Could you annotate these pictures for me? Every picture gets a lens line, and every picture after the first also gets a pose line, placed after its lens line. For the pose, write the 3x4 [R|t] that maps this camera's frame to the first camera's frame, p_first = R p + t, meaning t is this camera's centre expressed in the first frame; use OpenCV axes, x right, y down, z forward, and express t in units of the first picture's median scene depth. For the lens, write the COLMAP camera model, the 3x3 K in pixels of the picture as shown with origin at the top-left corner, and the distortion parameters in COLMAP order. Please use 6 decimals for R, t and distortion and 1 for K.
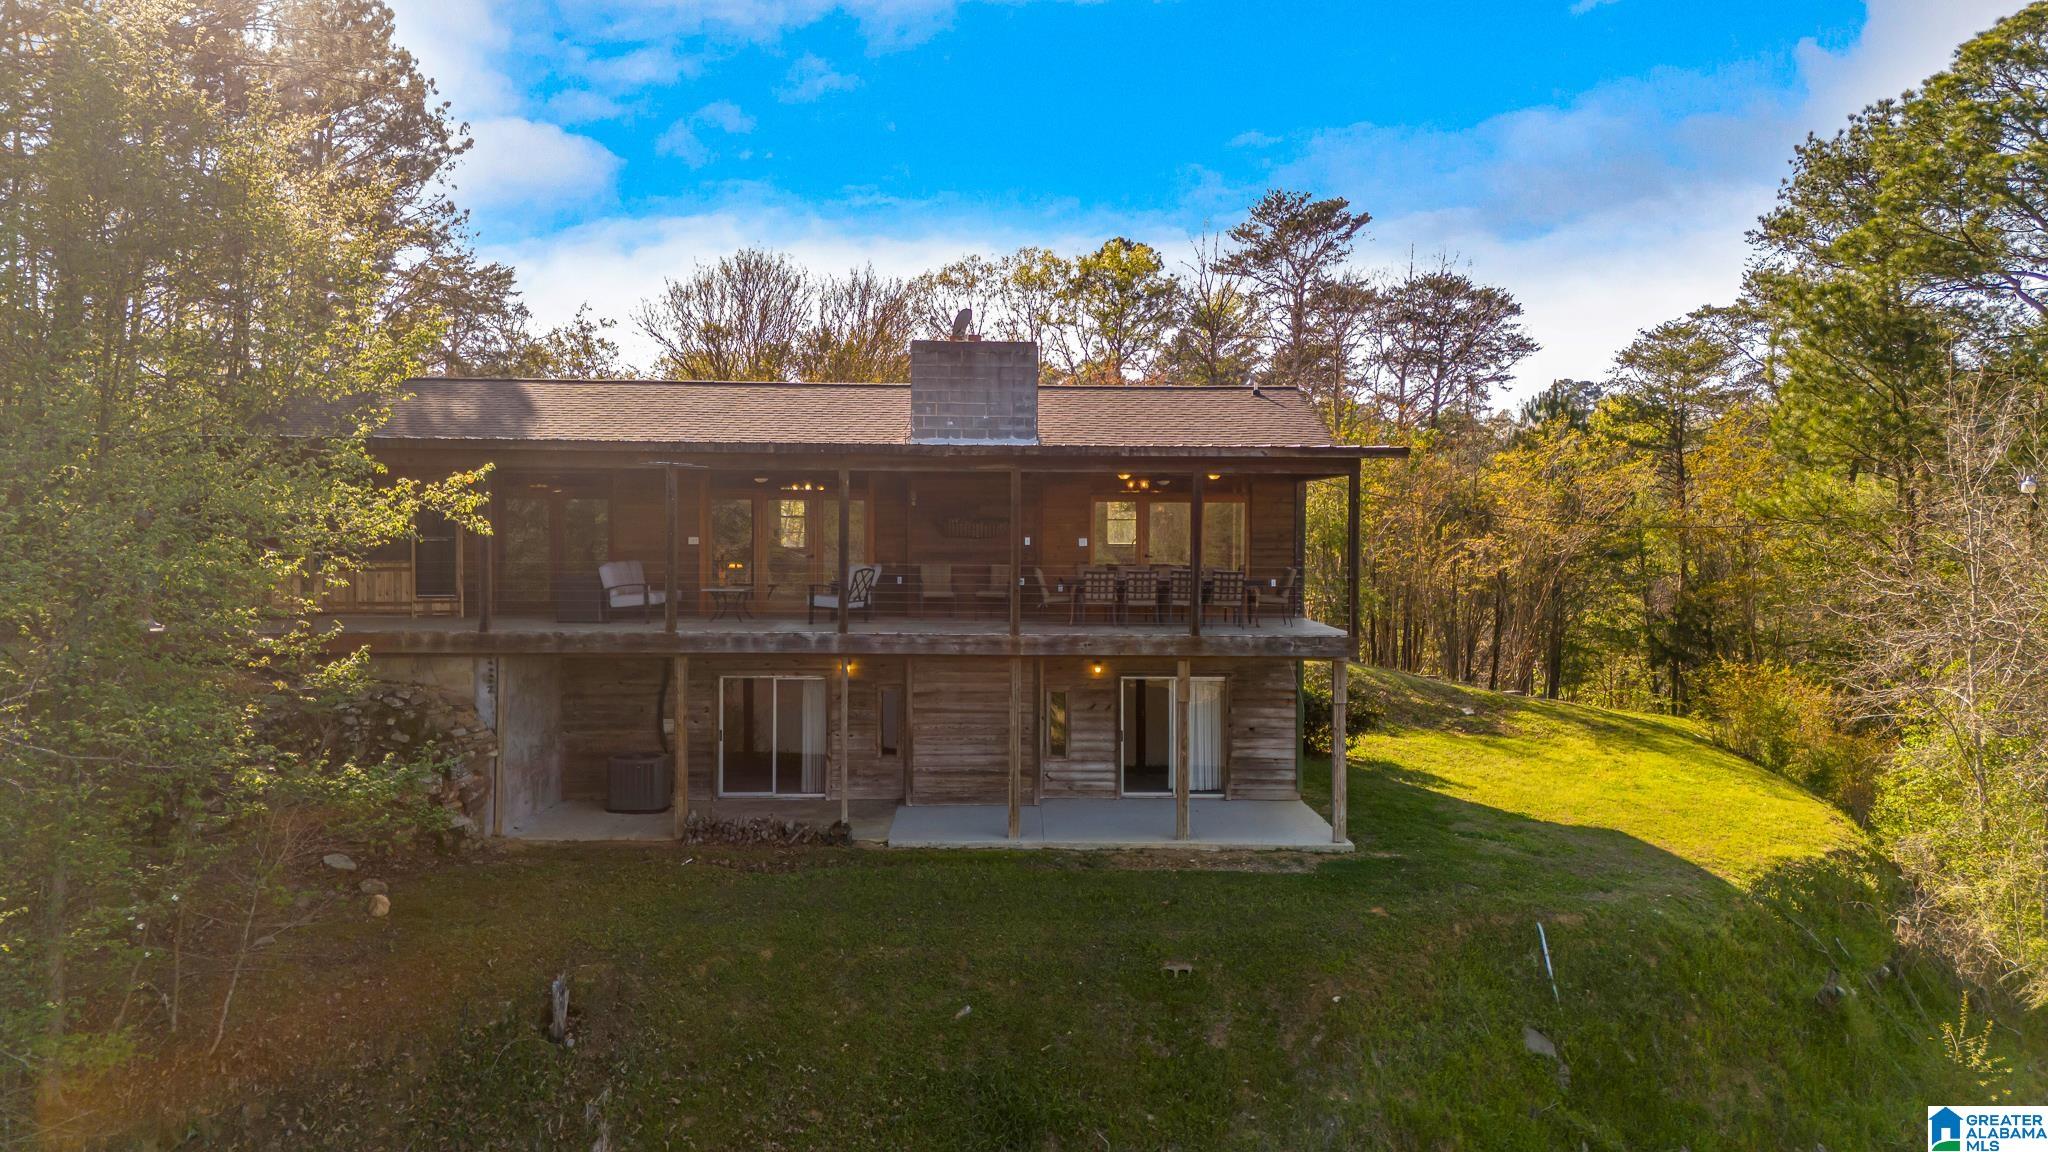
lens RADIAL K [[1526.2, 0, 1034.5], [0, 1526.2, 564.6], [0, 0, 1]] dist [0.043930, -0.008952]
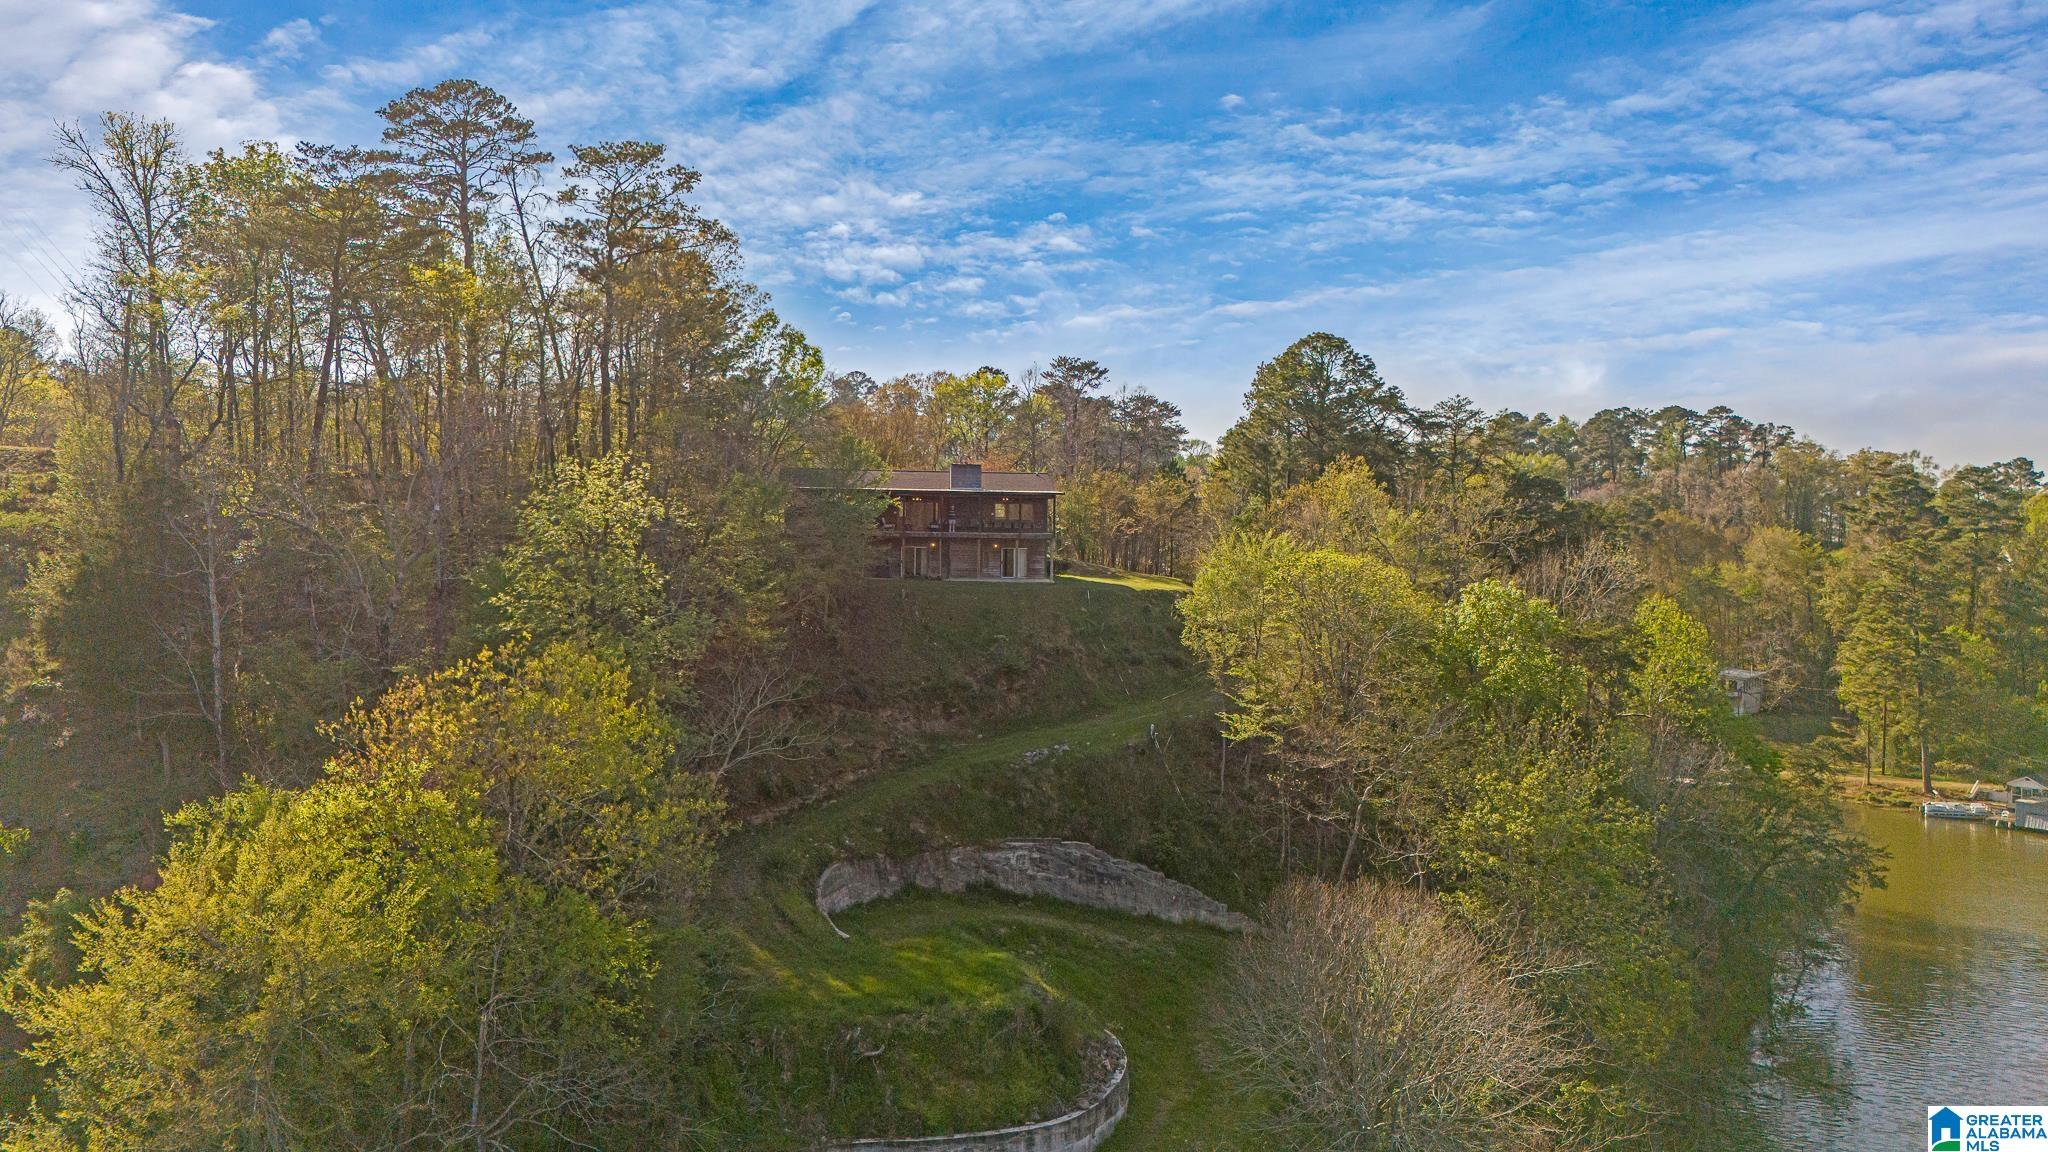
lens RADIAL K [[1526.2, 0, 1019.6], [0, 1526.2, 572.6], [0, 0, 1]] dist [0.043930, -0.008952]
pose [[0.995449, 0.005191, 0.095159, -0.282732], [-0.005659, 0.999973, 0.004656, 0.121958], [-0.095132, -0.005173, 0.995451, -3.051653]]
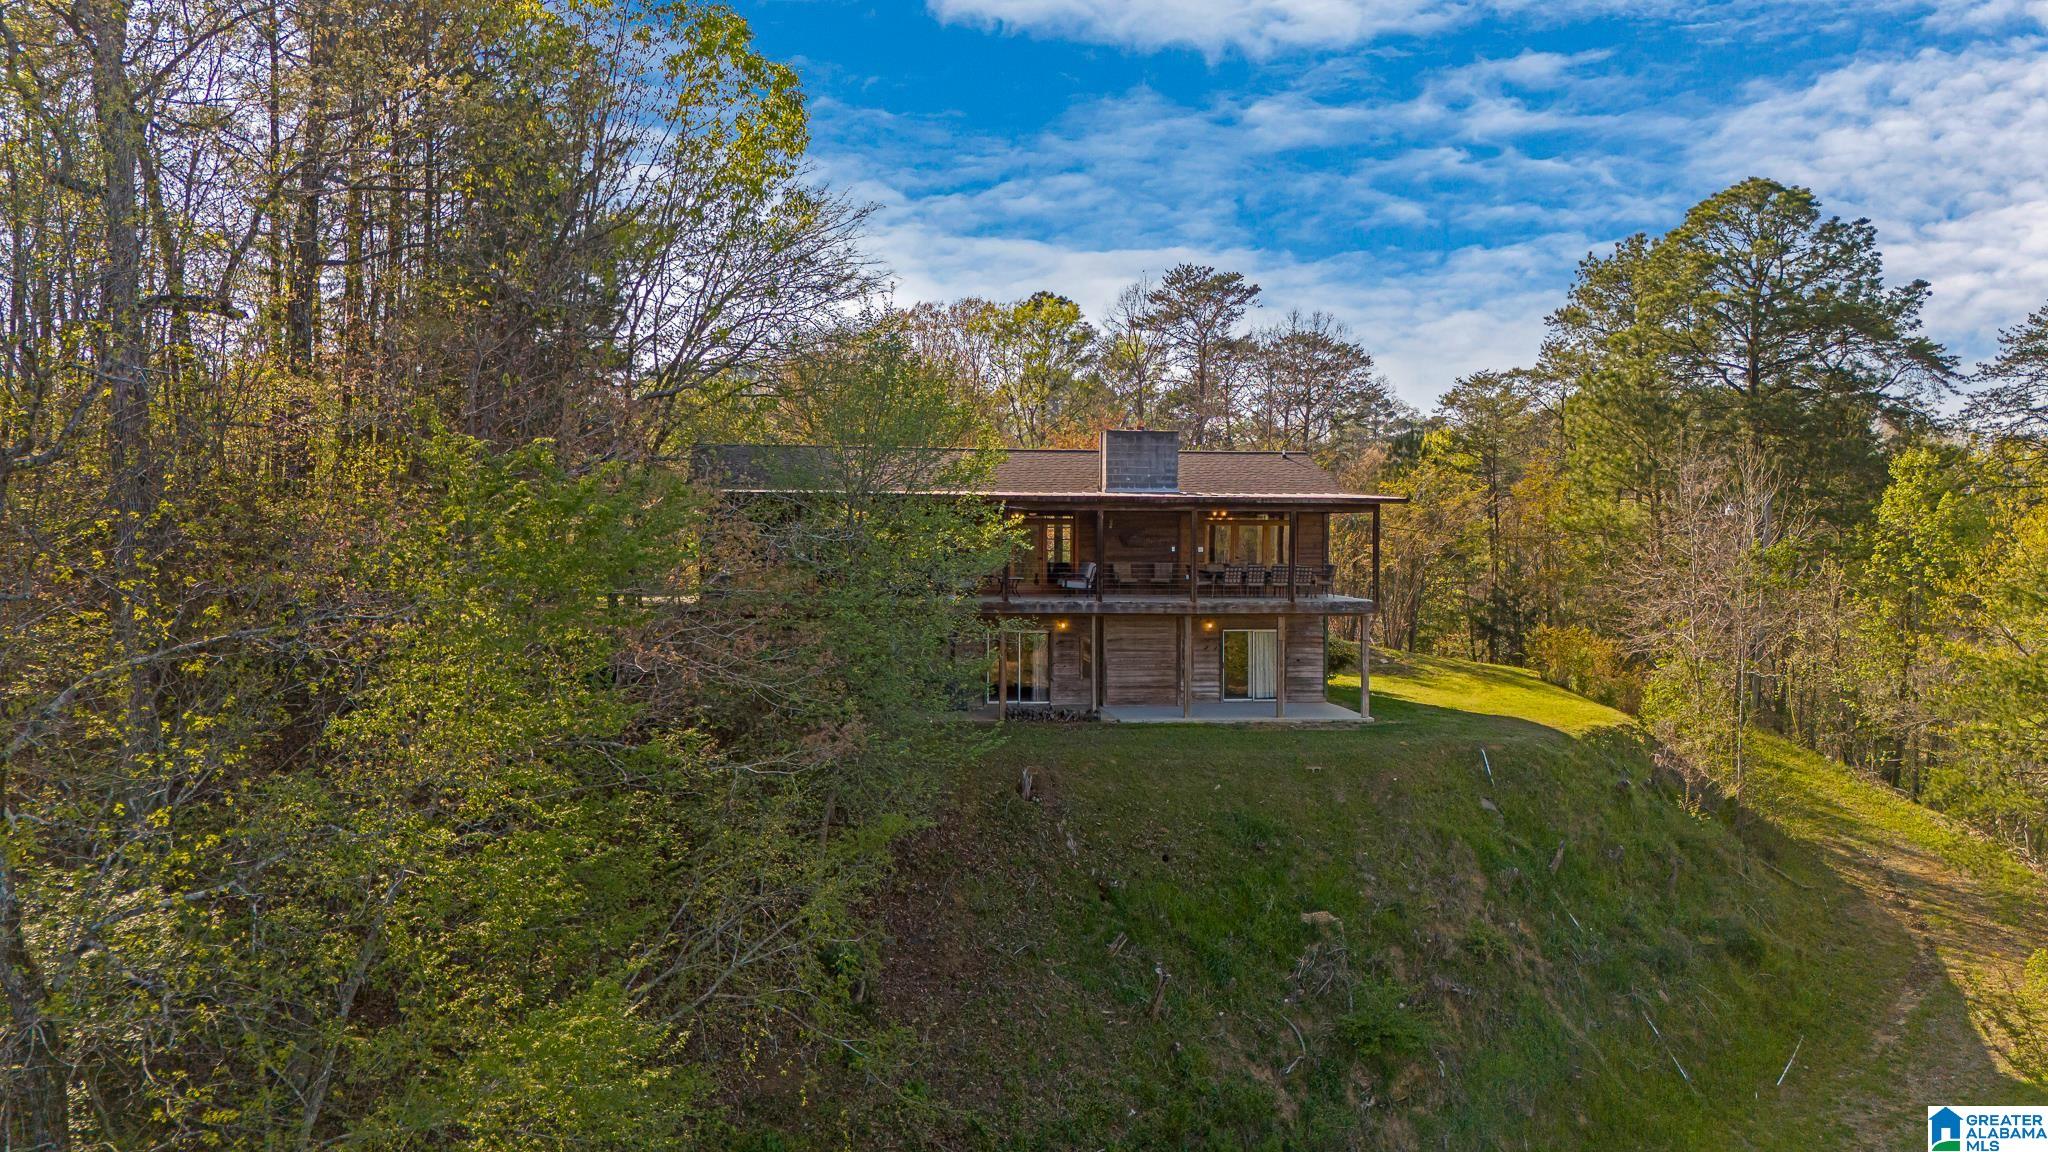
lens RADIAL K [[1526.2, 0, 1026.5], [0, 1526.2, 573.9], [0, 0, 1]] dist [0.043930, -0.008952]
pose [[0.991558, -0.002939, 0.129632, -0.383188], [0.001978, 0.999970, 0.007538, -0.001027], [-0.129650, -0.007218, 0.991534, -0.651641]]
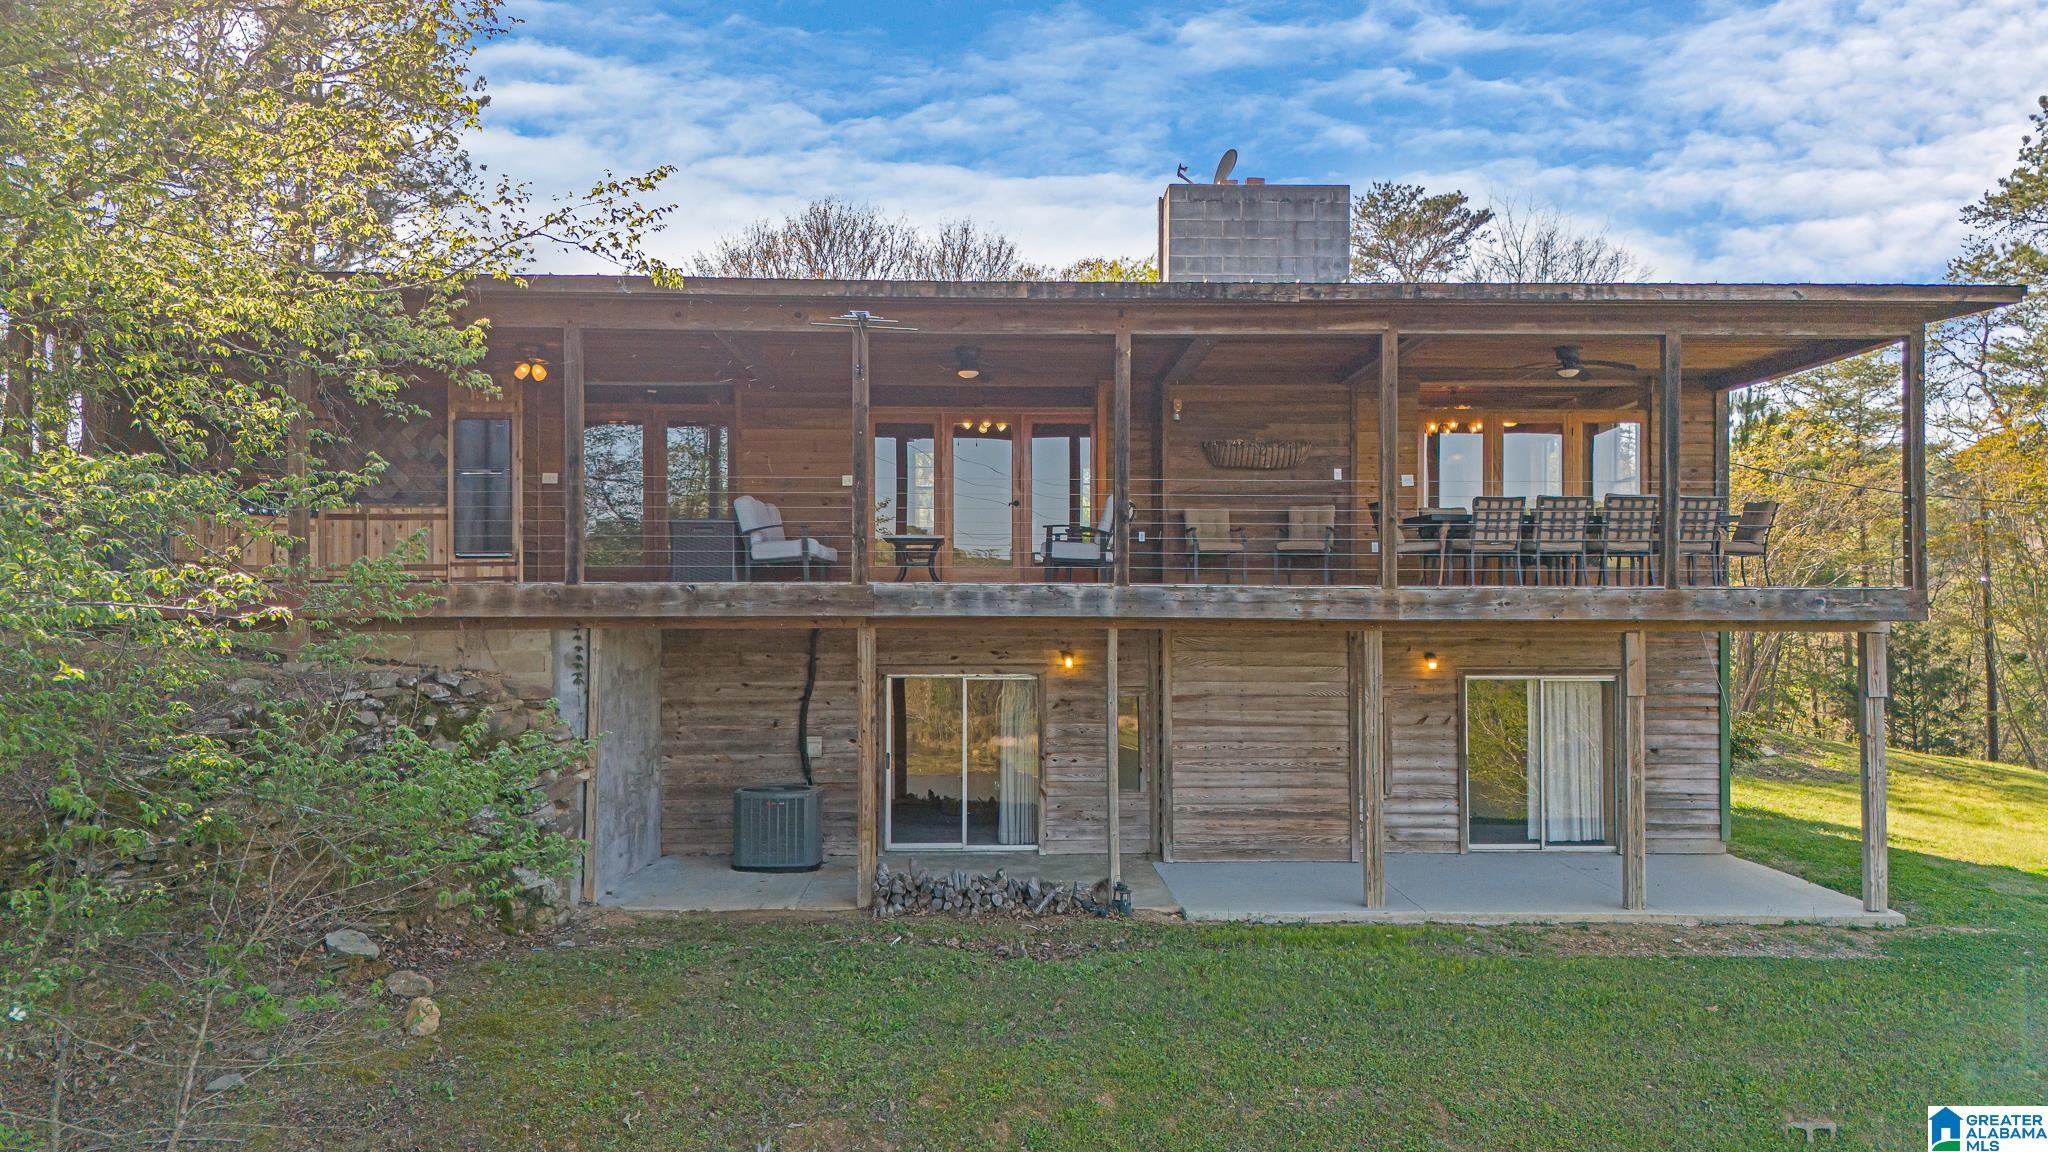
lens RADIAL K [[1526.2, 0, 1010.3], [0, 1526.2, 661.6], [0, 0, 1]] dist [0.043930, -0.008952]
pose [[0.999958, -0.005218, -0.007476, -0.146483], [0.005278, 0.999954, 0.008051, 0.061624], [0.007433, -0.008090, 0.999940, 0.310522]]
